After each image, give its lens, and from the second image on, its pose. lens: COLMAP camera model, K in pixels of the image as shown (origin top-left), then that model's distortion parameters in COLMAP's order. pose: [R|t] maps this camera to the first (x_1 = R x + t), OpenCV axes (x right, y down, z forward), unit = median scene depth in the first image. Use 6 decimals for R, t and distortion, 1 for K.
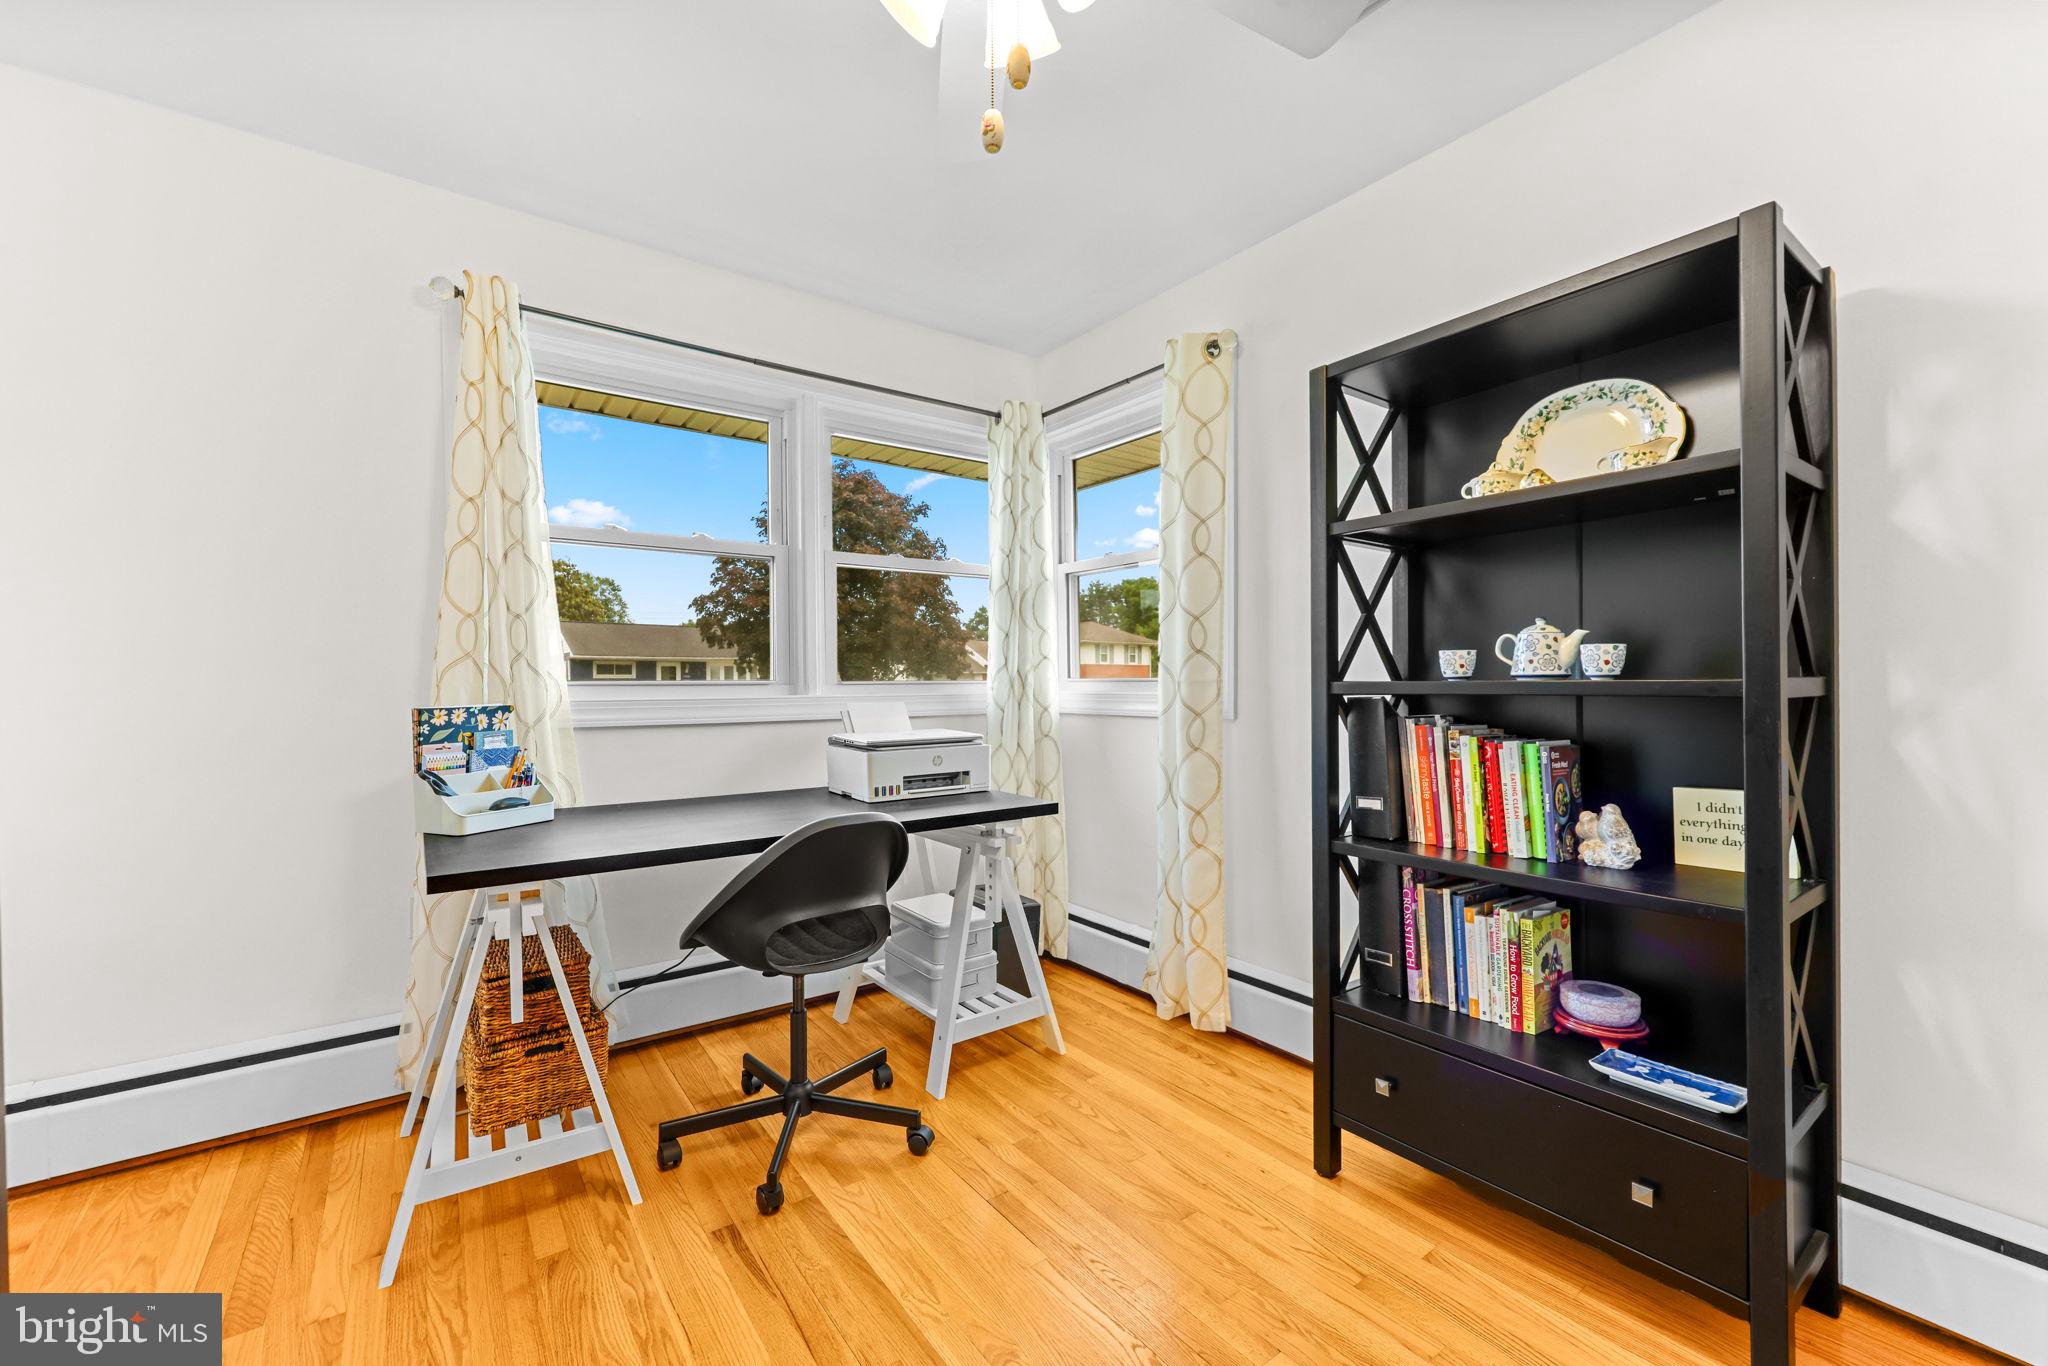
lens RADIAL K [[824.5, 0, 1024.0], [0, 824.5, 683.0], [0, 0, 1]] dist [-0.000195, -0.000055]
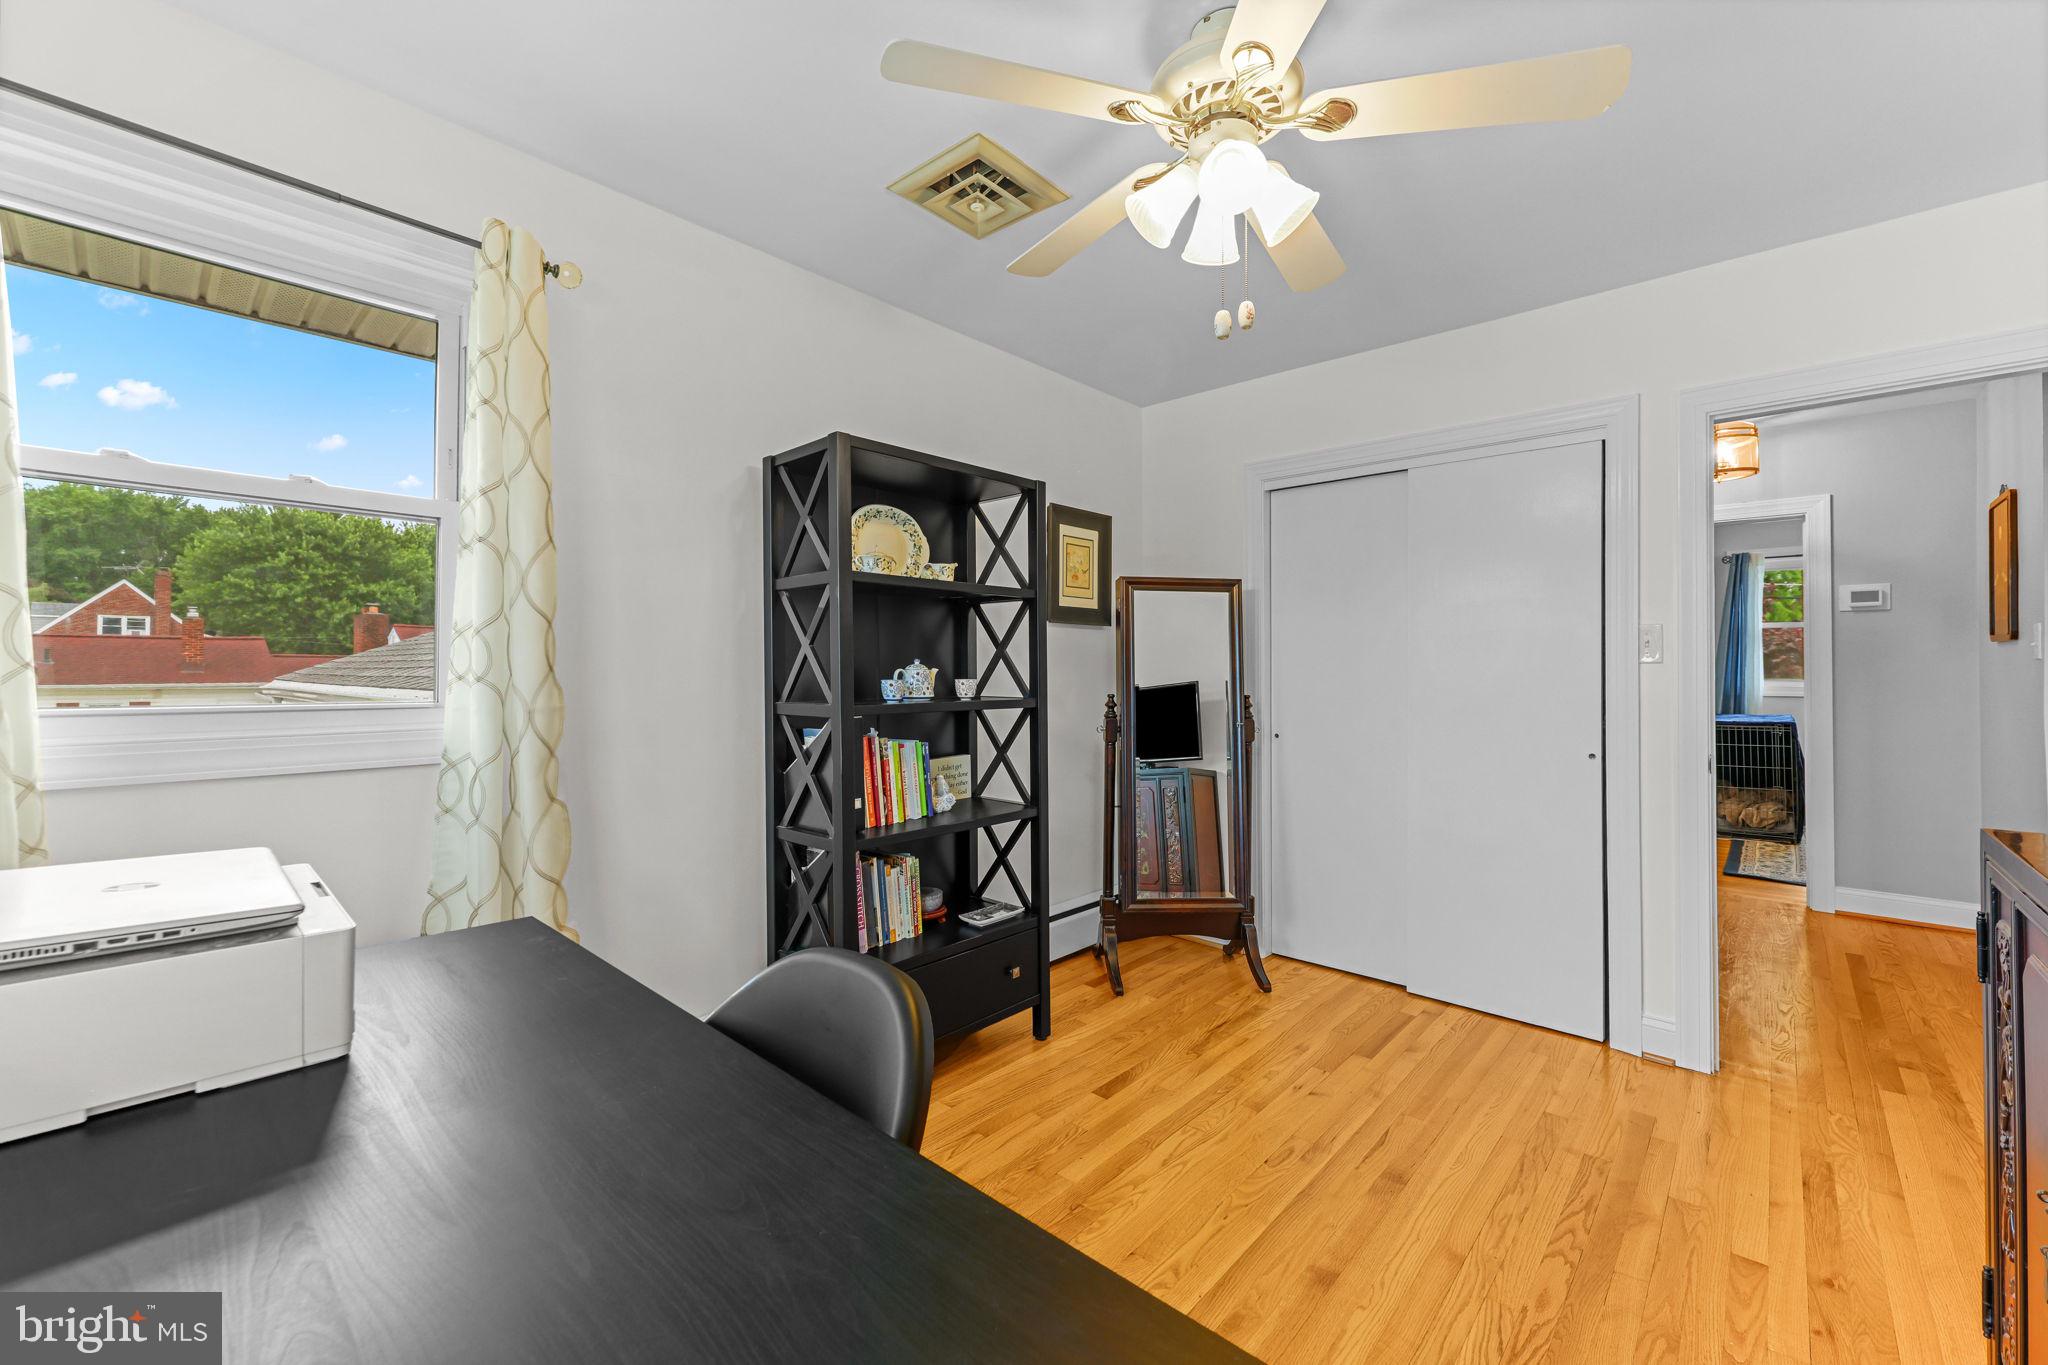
lens RADIAL K [[824.5, 0, 1024.0], [0, 824.5, 682.5], [0, 0, 1]] dist [-0.000195, -0.000055]
pose [[-0.197664, 0.003902, 0.980262, -0.867838], [0.017262, 0.999851, -0.000499, -0.029994], [-0.980118, 0.016823, -0.197702, 1.055891]]
